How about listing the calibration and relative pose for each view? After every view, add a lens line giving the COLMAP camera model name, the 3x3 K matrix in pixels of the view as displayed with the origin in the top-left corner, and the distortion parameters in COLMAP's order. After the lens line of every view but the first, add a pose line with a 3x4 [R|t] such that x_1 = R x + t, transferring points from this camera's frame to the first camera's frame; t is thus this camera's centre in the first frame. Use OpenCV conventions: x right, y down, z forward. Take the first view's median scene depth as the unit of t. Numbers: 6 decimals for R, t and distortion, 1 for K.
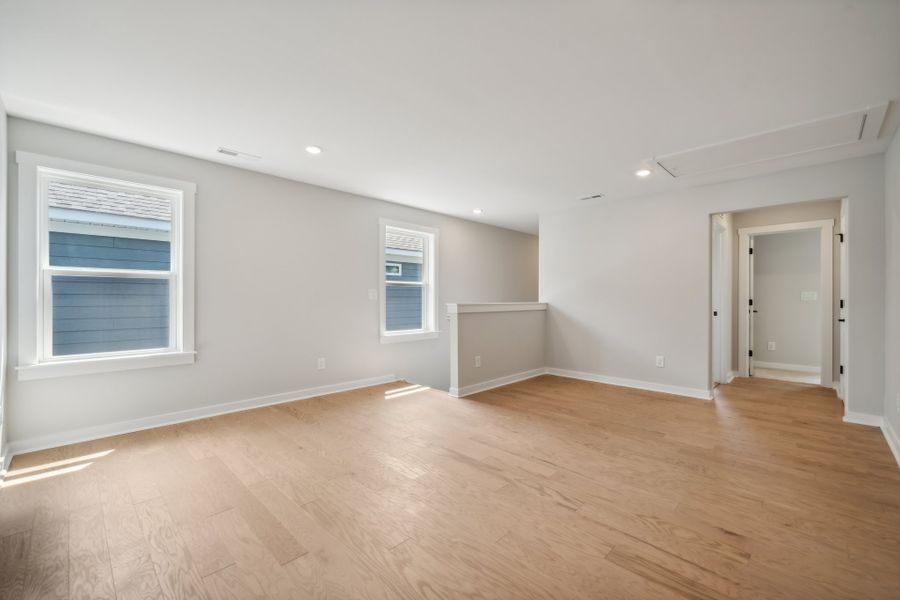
lens RADIAL K [[378.7, 0, 450.0], [0, 378.7, 300.0], [0, 0, 1]] dist [-0.001905, -0.000253]
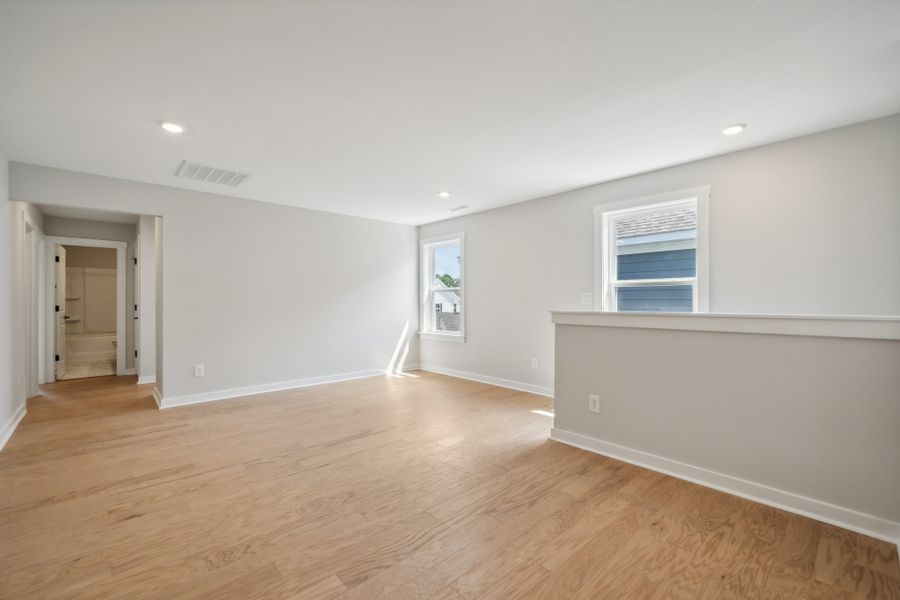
lens RADIAL K [[378.7, 0, 450.0], [0, 378.7, 300.0], [0, 0, 1]] dist [-0.001905, -0.000253]
pose [[-0.054522, -0.008017, -0.998480, 1.239970], [-0.002516, 0.999966, -0.007891, -0.007180], [0.998509, 0.002082, -0.054540, 1.371656]]
